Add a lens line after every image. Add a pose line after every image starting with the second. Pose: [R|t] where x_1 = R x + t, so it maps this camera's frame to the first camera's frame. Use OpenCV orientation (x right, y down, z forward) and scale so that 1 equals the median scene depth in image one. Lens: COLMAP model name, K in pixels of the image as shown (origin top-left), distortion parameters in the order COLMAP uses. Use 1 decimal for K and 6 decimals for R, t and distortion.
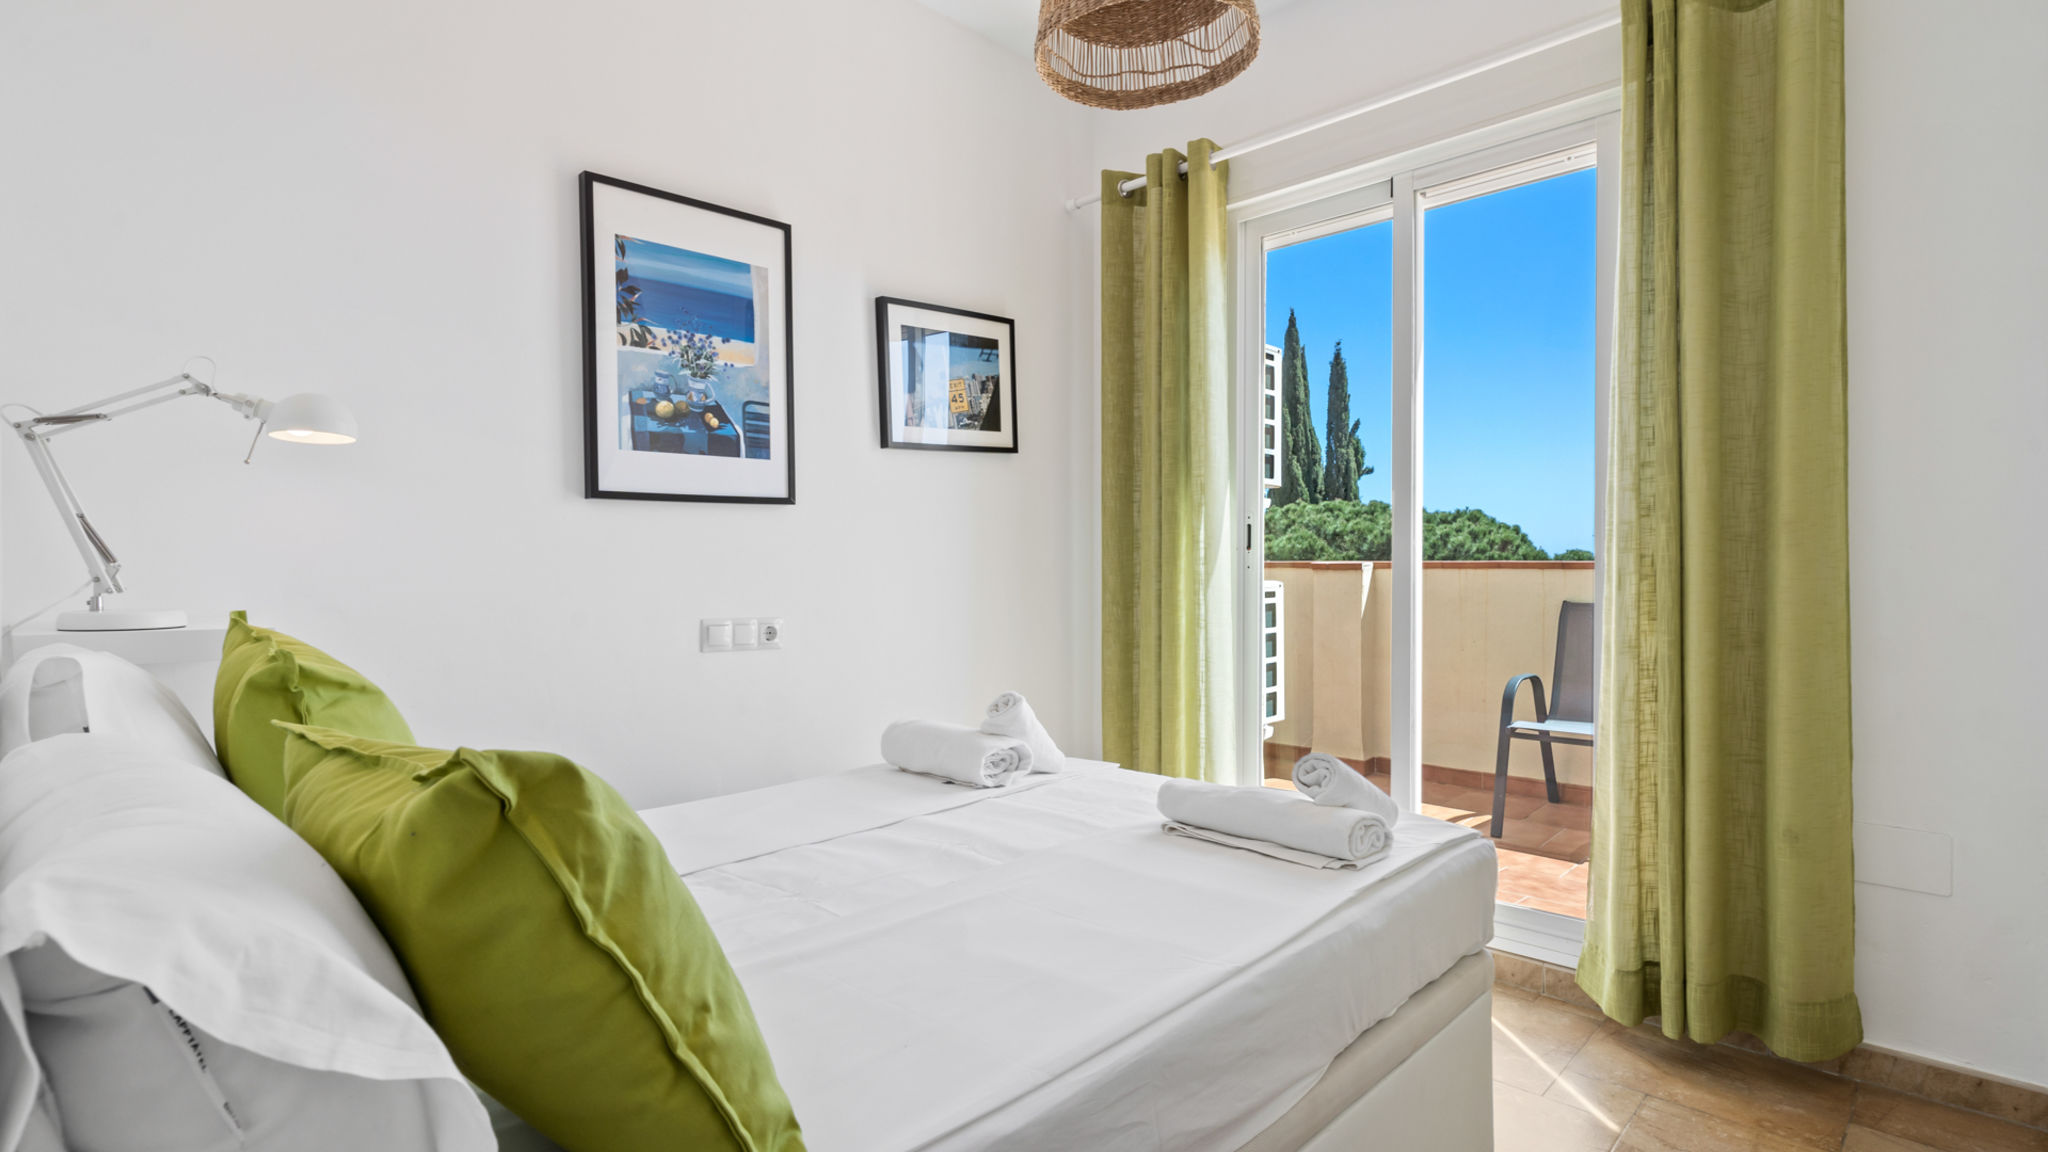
lens RADIAL K [[977.6, 0, 1034.3], [0, 977.6, 571.8], [0, 0, 1]] dist [0.014382, -0.000858]
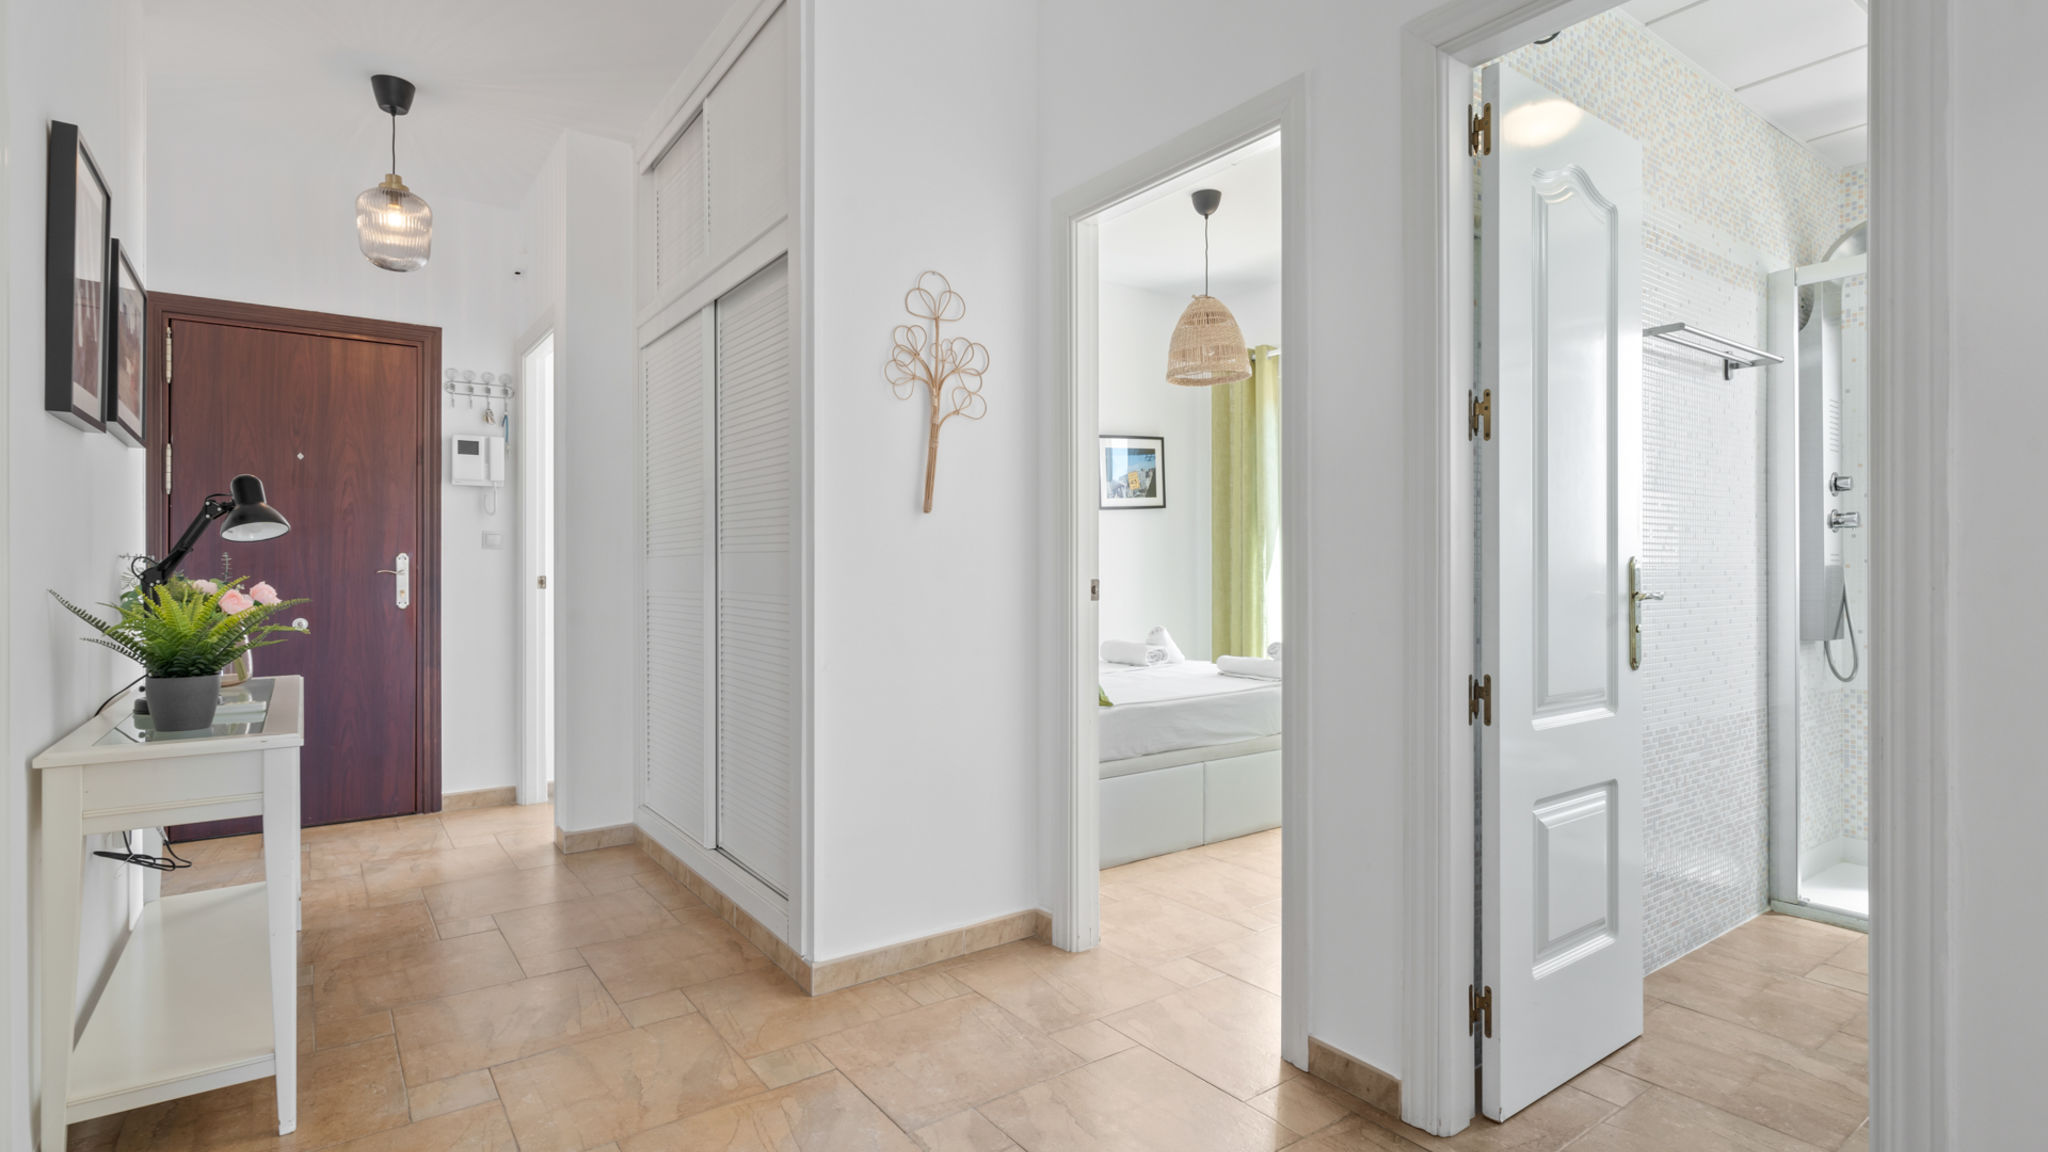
lens RADIAL K [[977.6, 0, 1031.5], [0, 977.6, 568.8], [0, 0, 1]] dist [0.014382, -0.000858]
pose [[0.985090, -0.000069, -0.172041, 0.054049], [0.000062, 1.000000, -0.000046, -0.005605], [0.172041, 0.000034, 0.985090, -0.922986]]
